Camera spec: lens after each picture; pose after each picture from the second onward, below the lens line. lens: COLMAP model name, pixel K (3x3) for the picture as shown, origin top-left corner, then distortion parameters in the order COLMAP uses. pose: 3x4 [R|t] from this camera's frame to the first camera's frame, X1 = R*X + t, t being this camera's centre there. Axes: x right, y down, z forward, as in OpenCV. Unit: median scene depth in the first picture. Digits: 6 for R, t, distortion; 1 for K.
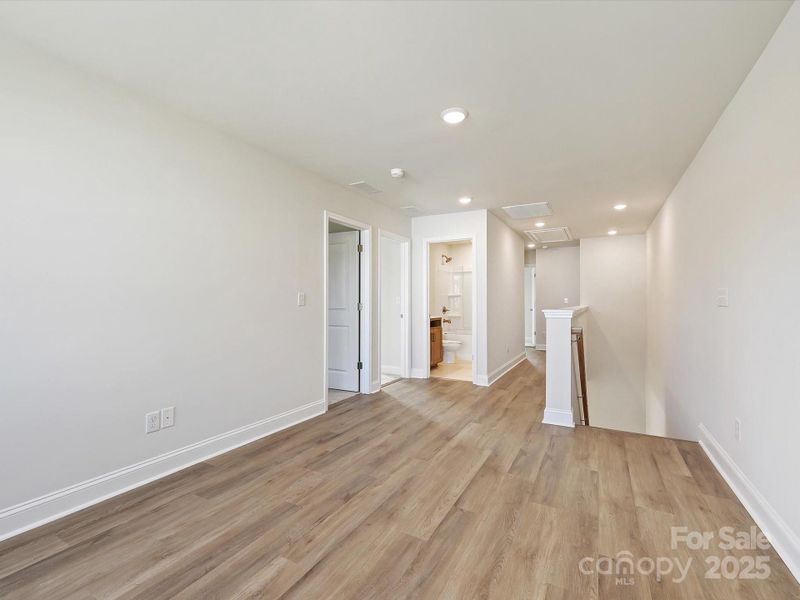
lens RADIAL K [[359.6, 0, 399.1], [0, 359.6, 300.2], [0, 0, 1]] dist [0.000550, 0.000771]
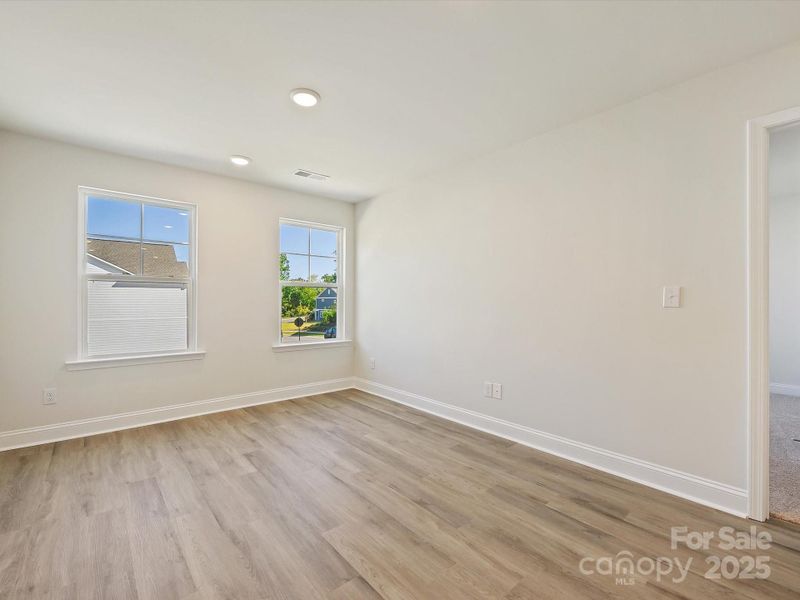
lens RADIAL K [[359.6, 0, 402.3], [0, 359.6, 298.5], [0, 0, 1]] dist [0.000550, 0.000771]
pose [[-0.341688, -0.011675, -0.939741, 0.673035], [0.005891, 0.999877, -0.014564, 0.009539], [0.939795, -0.010512, -0.341577, 1.093665]]
